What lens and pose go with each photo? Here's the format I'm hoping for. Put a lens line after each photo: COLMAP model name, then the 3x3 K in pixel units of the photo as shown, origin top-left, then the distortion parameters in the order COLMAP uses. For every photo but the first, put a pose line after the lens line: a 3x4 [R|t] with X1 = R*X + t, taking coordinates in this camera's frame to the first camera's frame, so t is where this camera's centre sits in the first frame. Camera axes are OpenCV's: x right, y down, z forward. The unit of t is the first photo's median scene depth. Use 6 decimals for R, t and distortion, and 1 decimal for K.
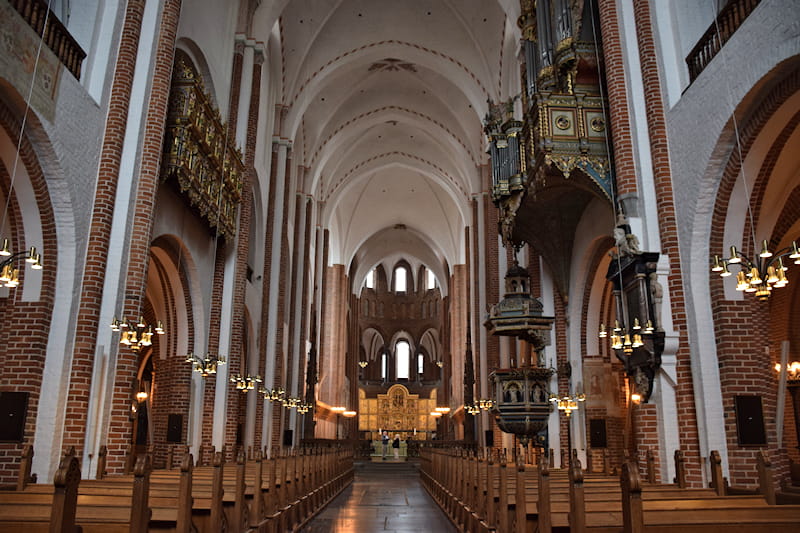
lens RADIAL K [[636.9, 0, 401.2], [0, 636.9, 267.8], [0, 0, 1]] dist [-0.004536, -0.000266]
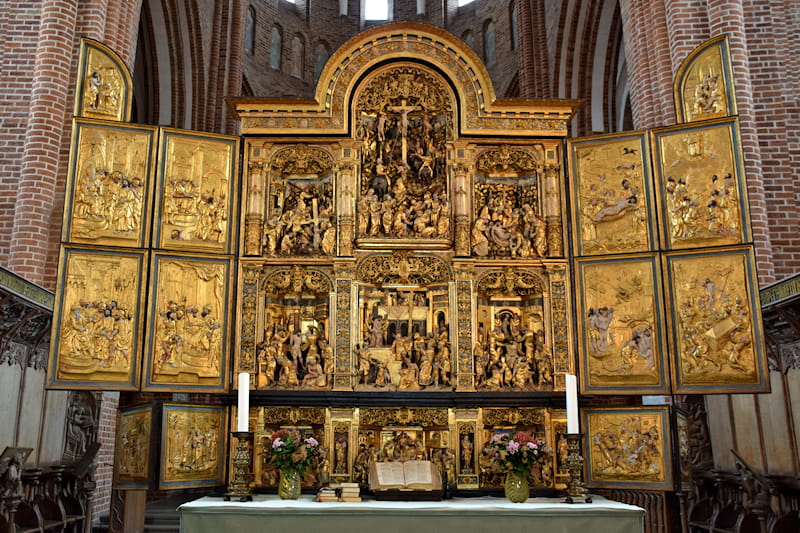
lens RADIAL K [[747.9, 0, 398.9], [0, 747.9, 265.1], [0, 0, 1]] dist [-0.004378, 0.000000]
pose [[0.998655, 0.004513, 0.051644, -0.013332], [-0.006878, 0.998931, 0.045703, 0.223843], [-0.051382, -0.045997, 0.997619, 0.856446]]
